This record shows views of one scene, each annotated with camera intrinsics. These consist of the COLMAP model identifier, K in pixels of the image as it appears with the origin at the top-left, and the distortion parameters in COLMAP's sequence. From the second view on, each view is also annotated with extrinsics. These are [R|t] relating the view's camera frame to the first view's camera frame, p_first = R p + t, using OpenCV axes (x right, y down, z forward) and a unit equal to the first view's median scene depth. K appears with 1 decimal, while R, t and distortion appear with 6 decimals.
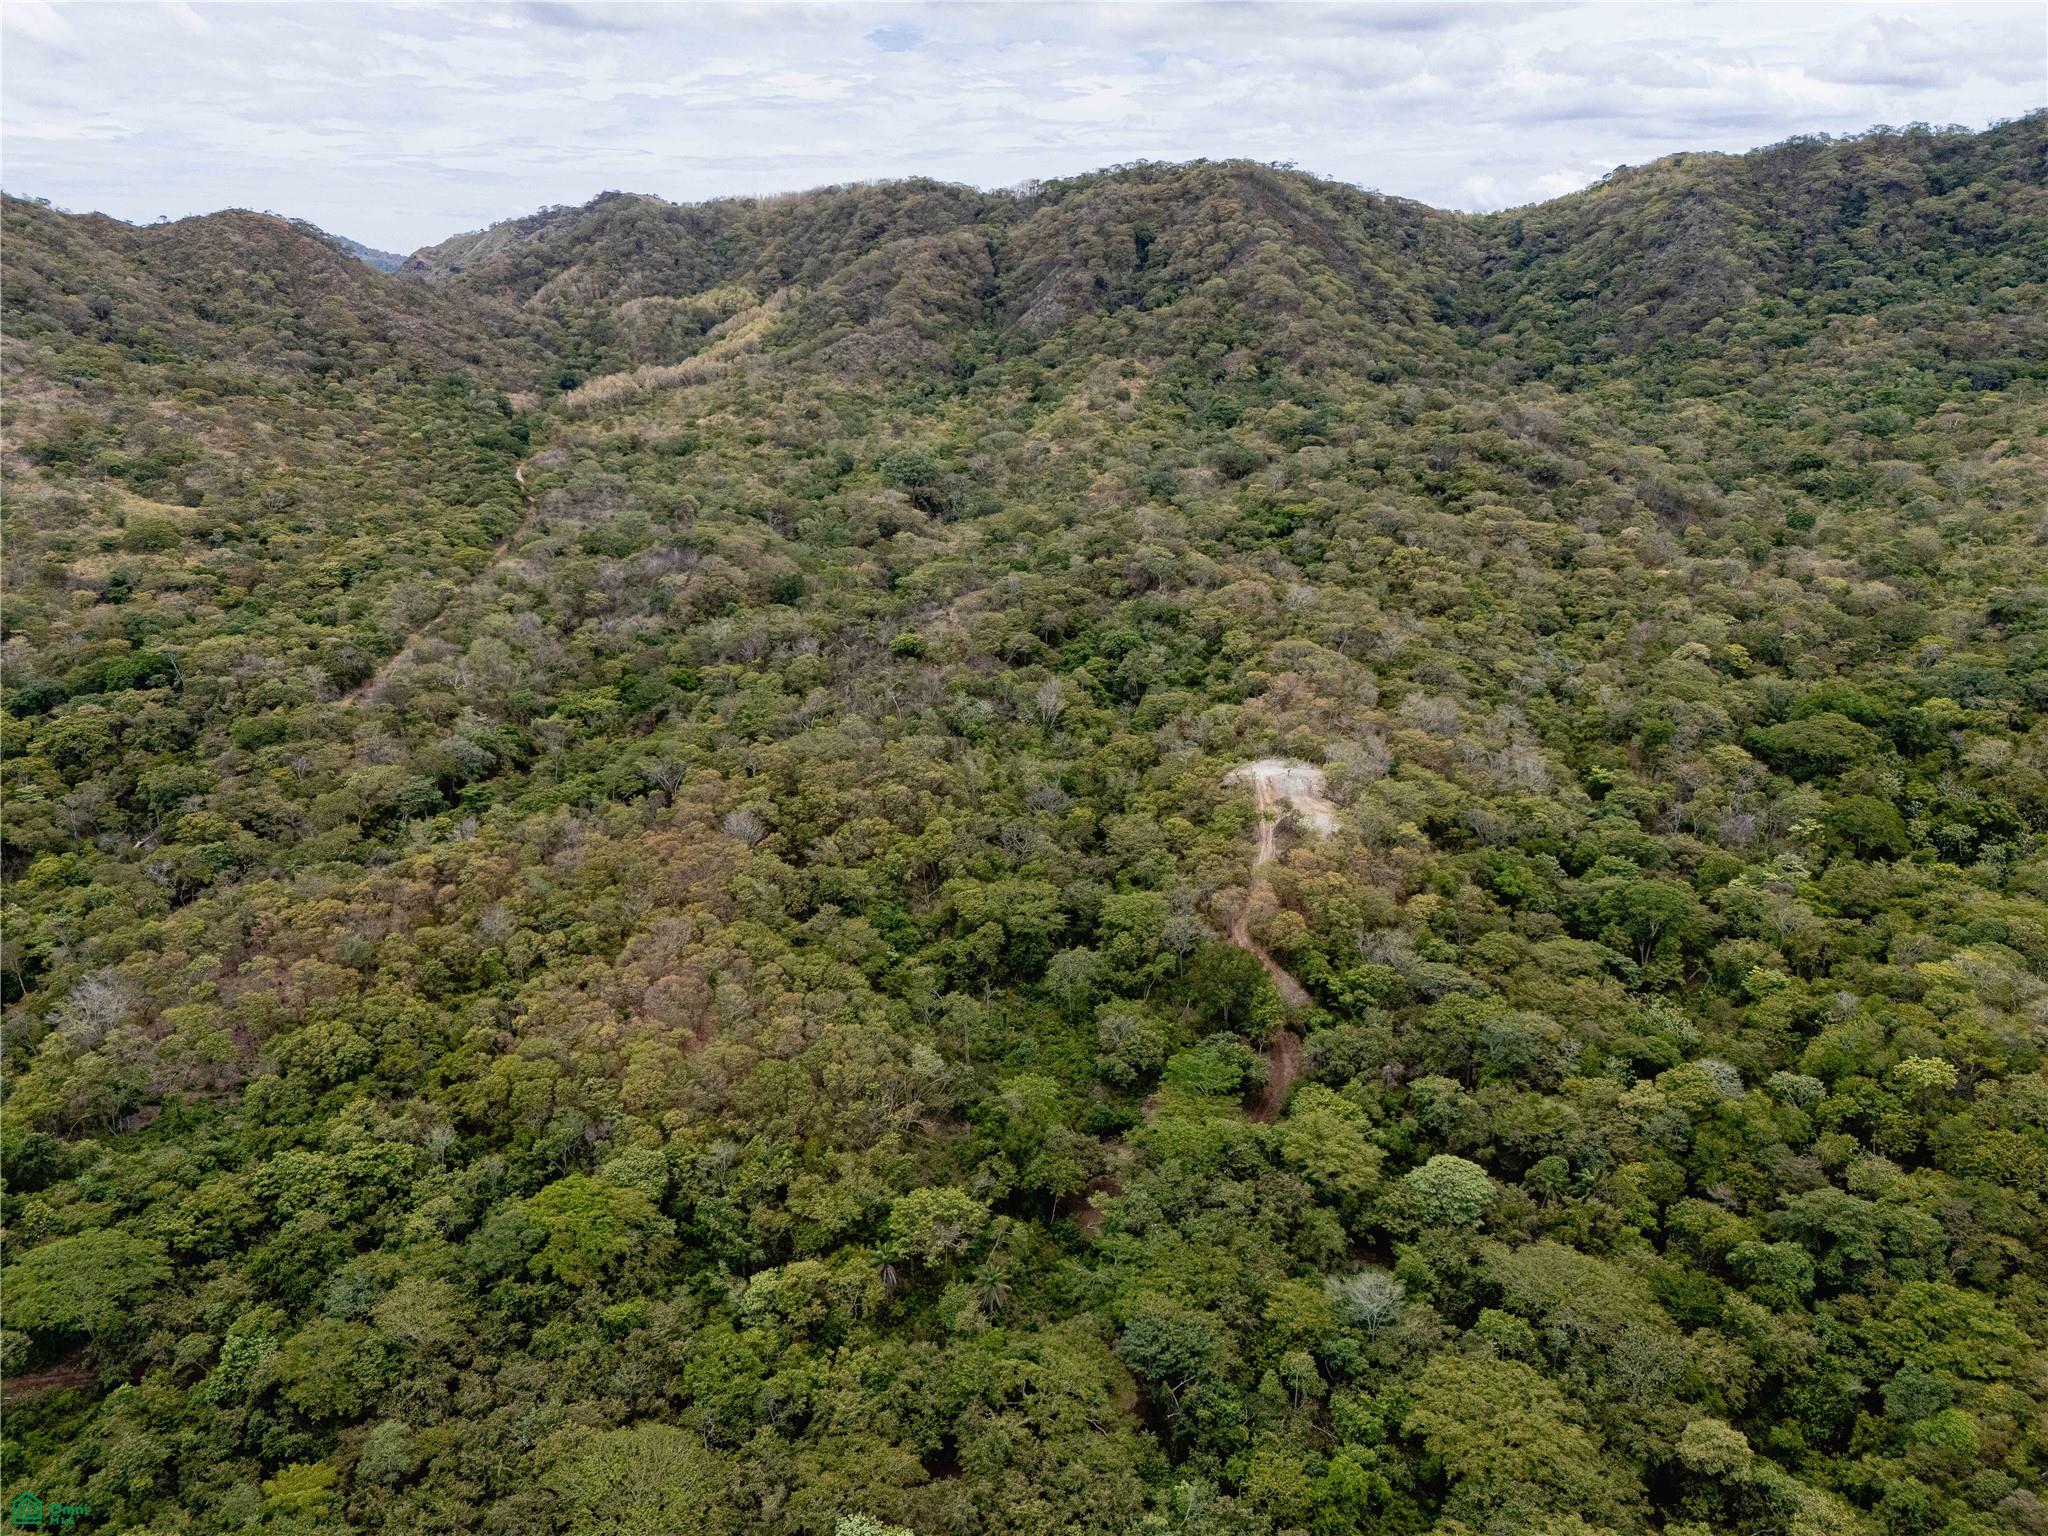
lens RADIAL K [[1509.6, 0, 1019.8], [0, 1509.6, 786.5], [0, 0, 1]] dist [0.079341, -0.078563]
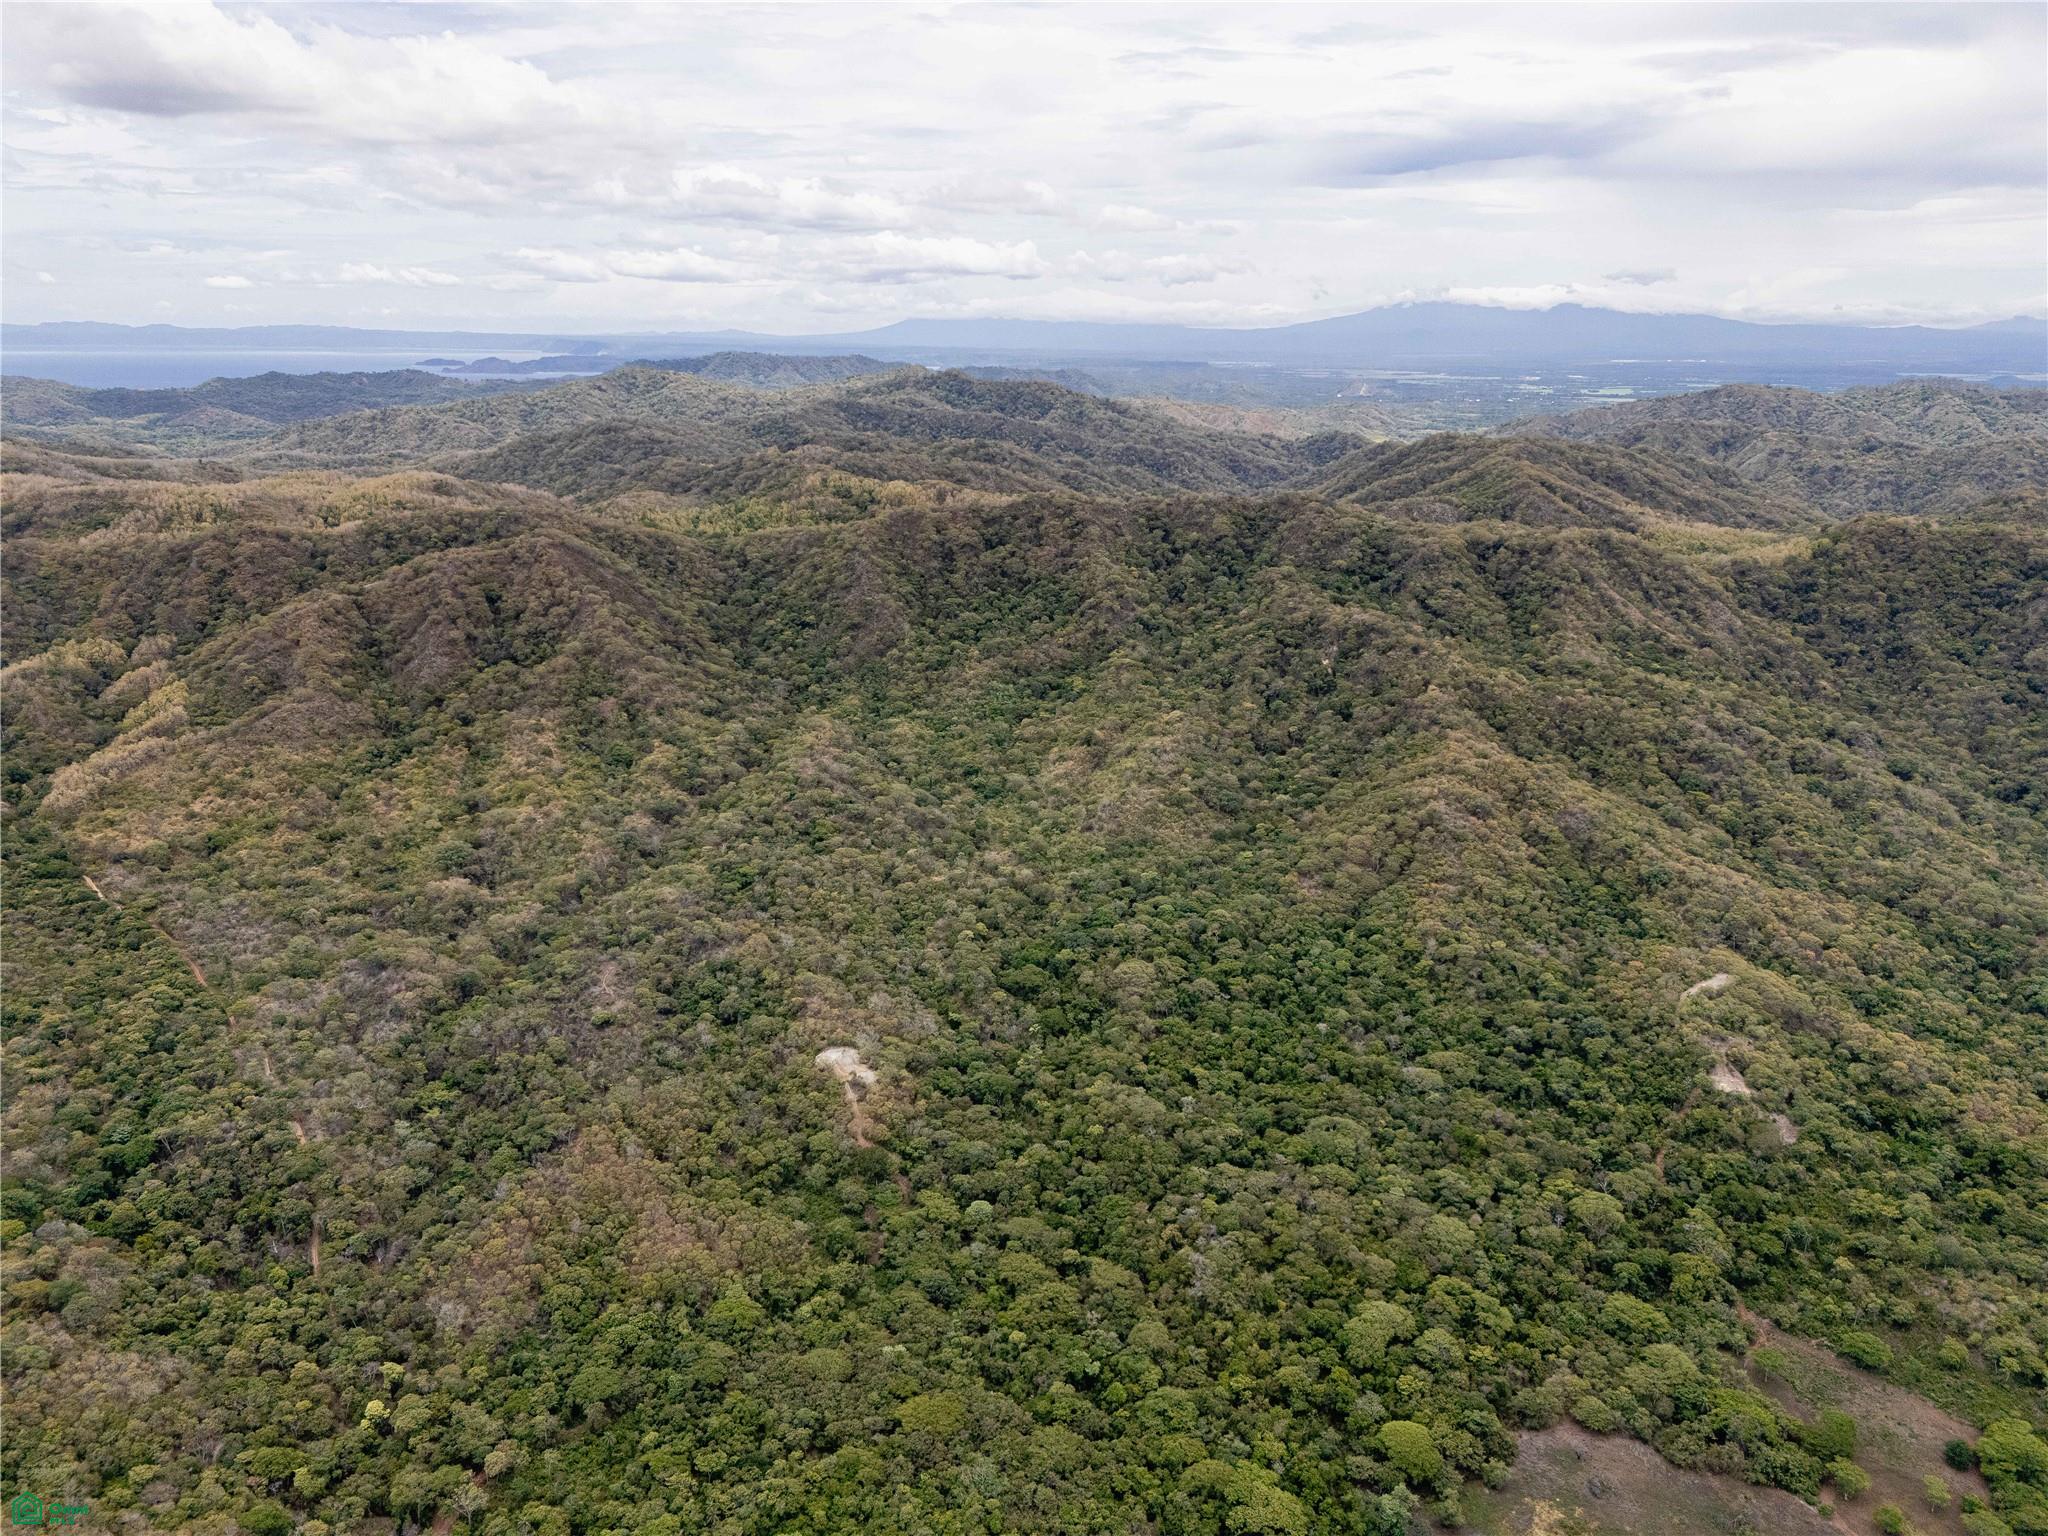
lens RADIAL K [[1509.6, 0, 1042.9], [0, 1509.6, 752.4], [0, 0, 1]] dist [0.079341, -0.078563]
pose [[0.838809, -0.143451, 0.525187, -0.645765], [0.171295, 0.985210, -0.004483, -0.364438], [-0.516776, 0.093722, 0.850975, -1.050217]]
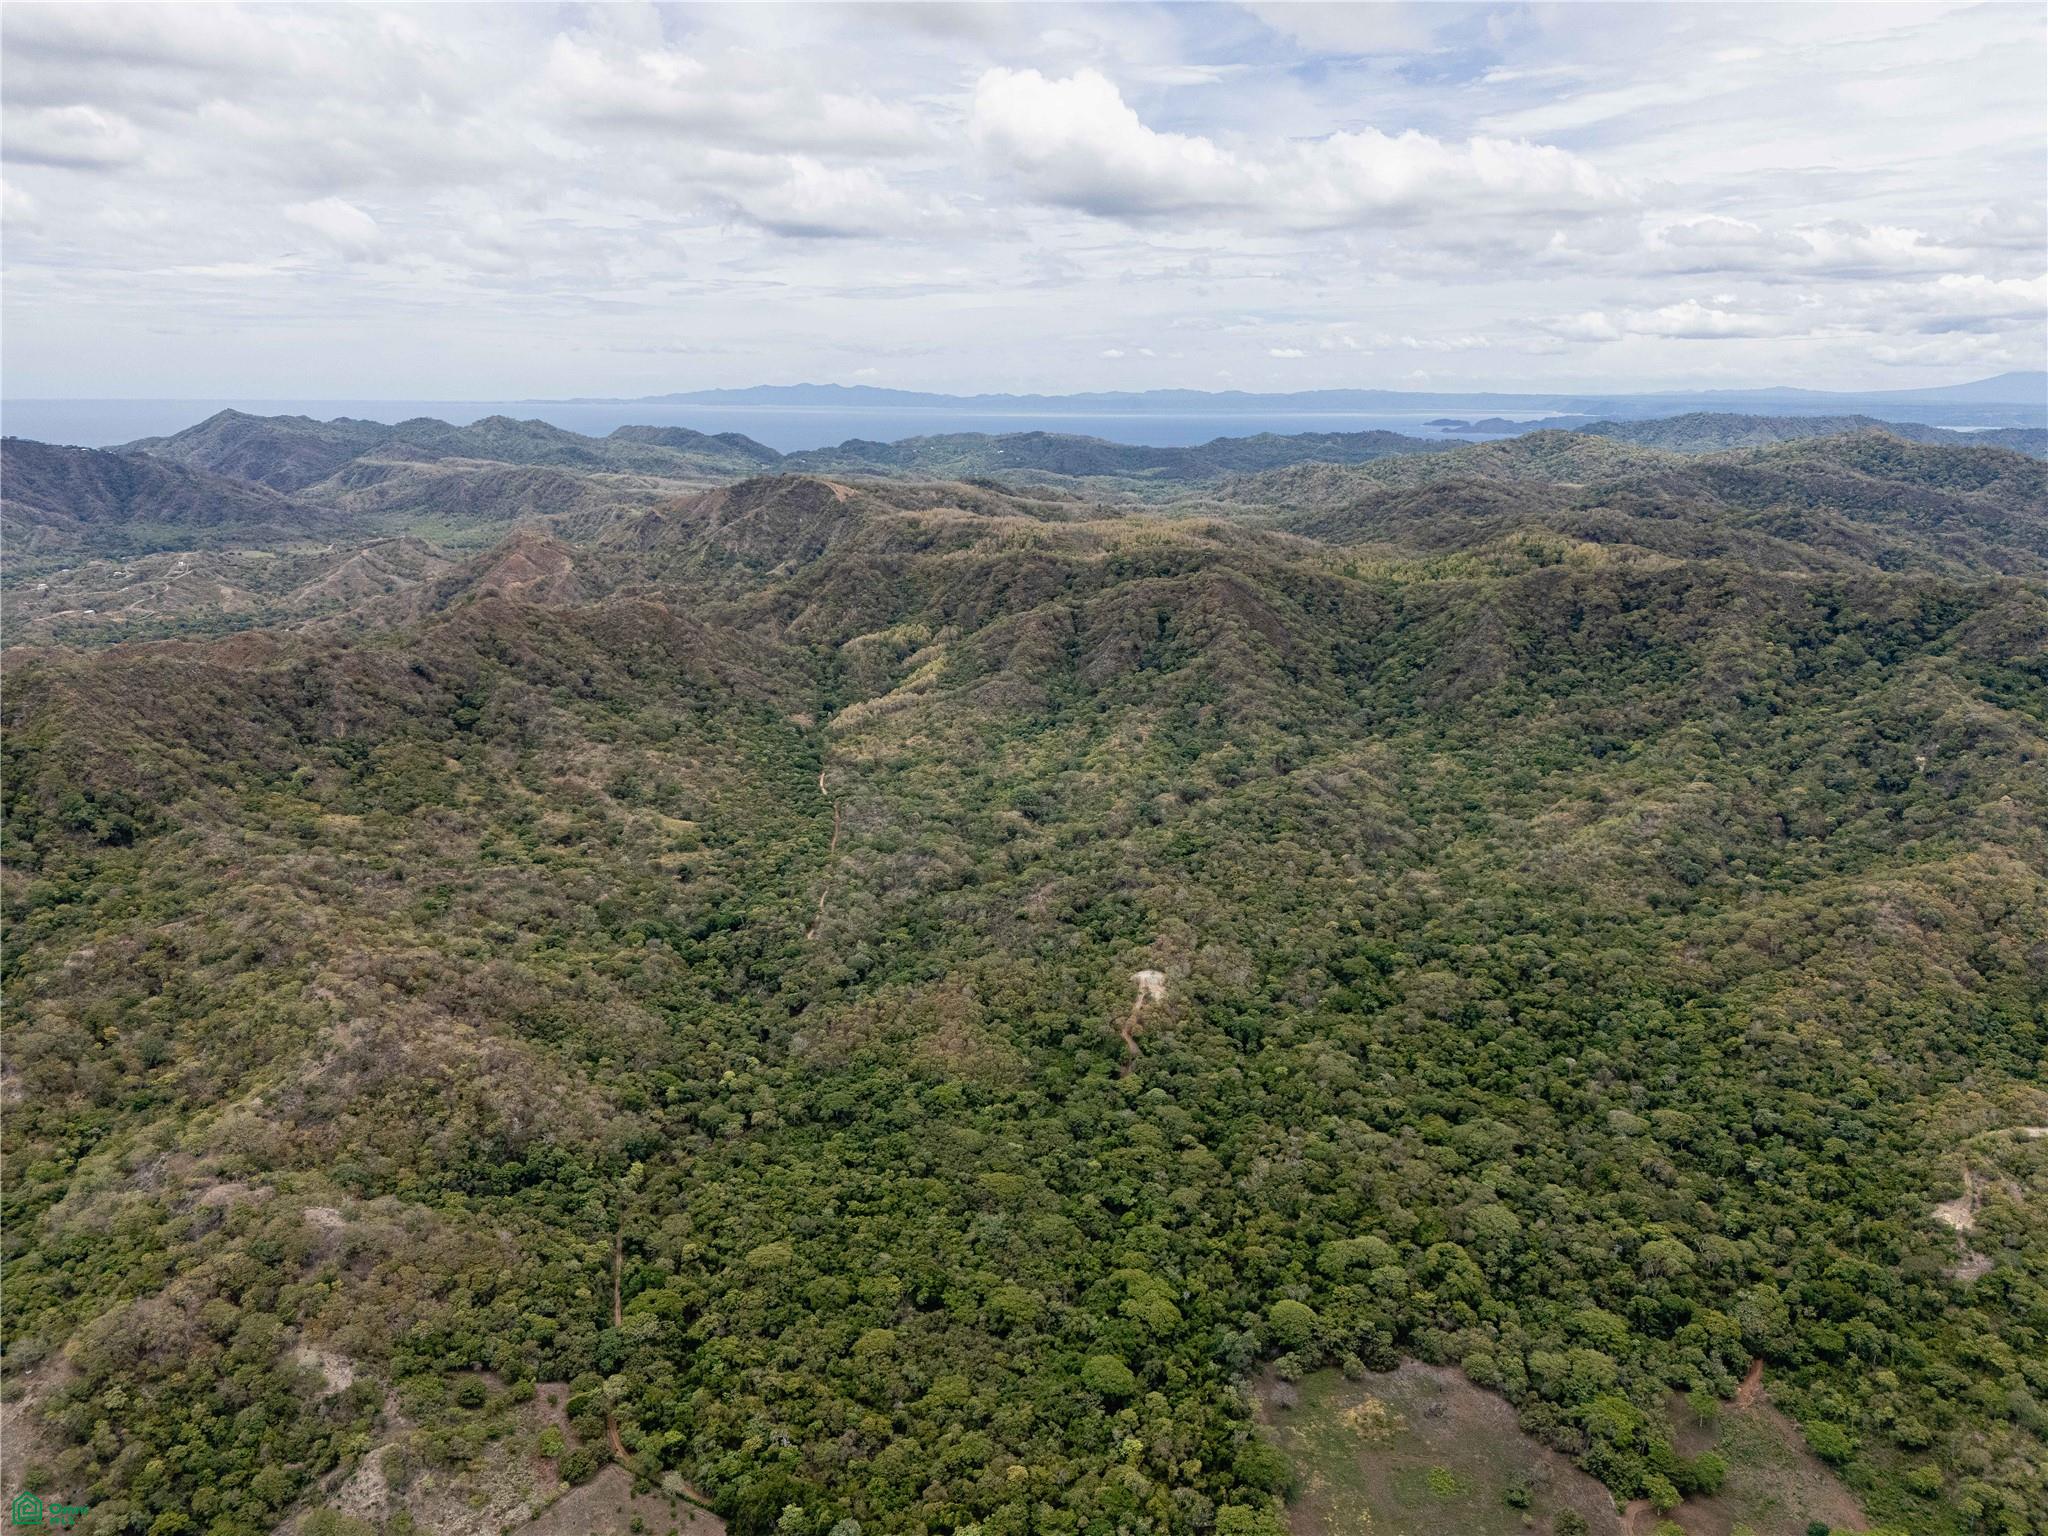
lens RADIAL K [[1509.6, 0, 1026.3], [0, 1509.6, 764.7], [0, 0, 1]] dist [0.079341, -0.078563]
pose [[0.997849, 0.014724, -0.063886, 0.106055], [-0.019964, 0.996419, -0.082166, -0.156383], [0.062447, 0.083264, 0.994569, -1.773391]]
